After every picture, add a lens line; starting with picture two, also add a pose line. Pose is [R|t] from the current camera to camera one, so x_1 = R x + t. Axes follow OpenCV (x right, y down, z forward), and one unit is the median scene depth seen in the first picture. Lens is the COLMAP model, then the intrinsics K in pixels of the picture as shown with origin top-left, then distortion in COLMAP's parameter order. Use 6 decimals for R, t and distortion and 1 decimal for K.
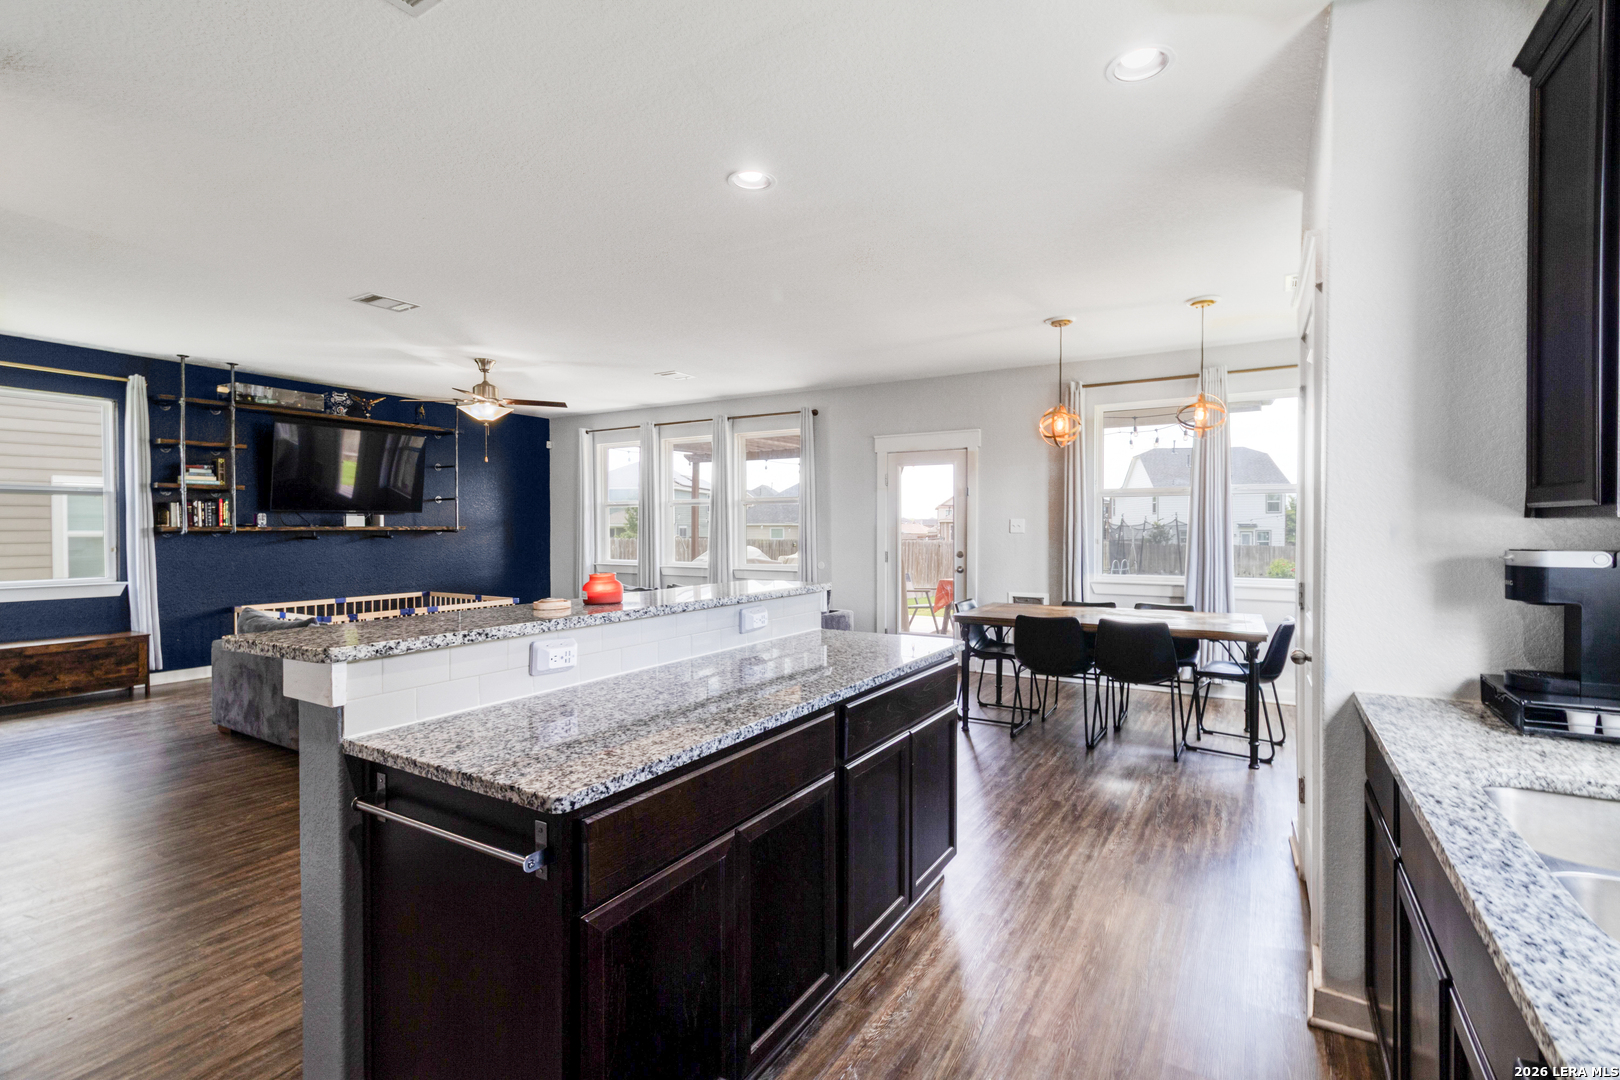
lens RADIAL K [[752.5, 0, 821.1], [0, 752.5, 528.0], [0, 0, 1]] dist [0.008370, 0.000235]
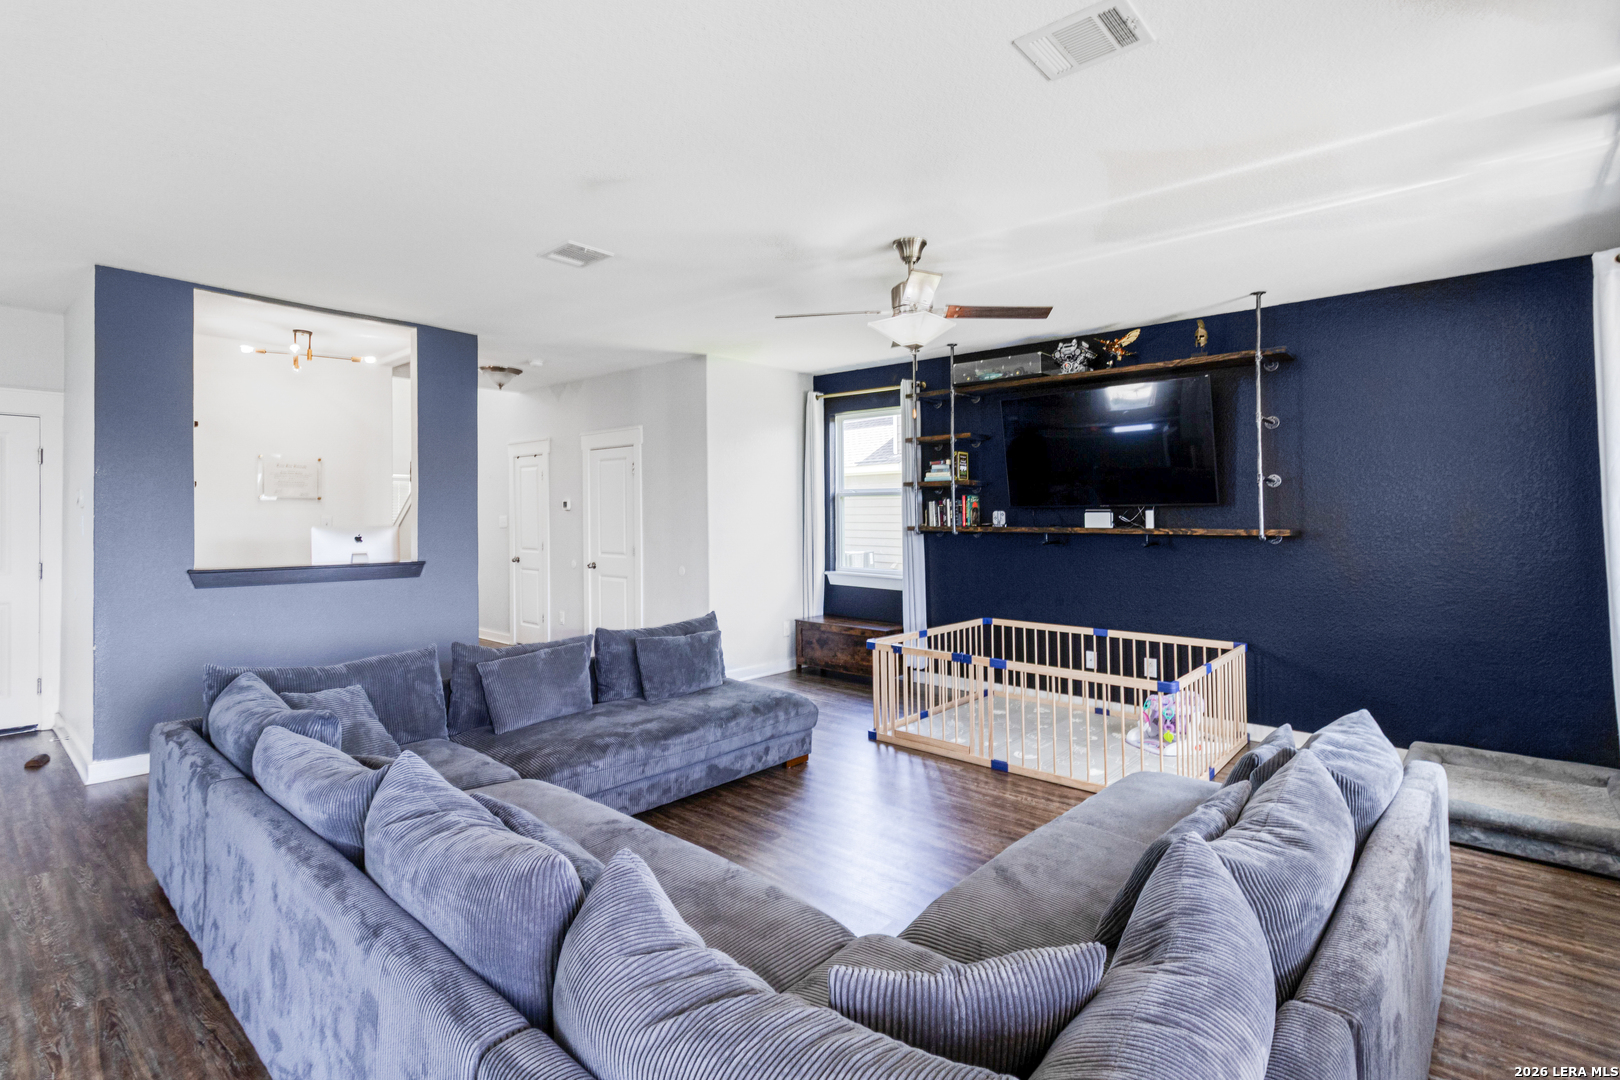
lens RADIAL K [[752.5, 0, 821.1], [0, 752.5, 528.0], [0, 0, 1]] dist [0.008370, 0.000235]
pose [[-0.168792, 0.009606, -0.985605, 0.118482], [-0.009003, 0.999896, 0.011288, -0.008753], [0.985611, 0.010779, -0.168688, 0.997123]]
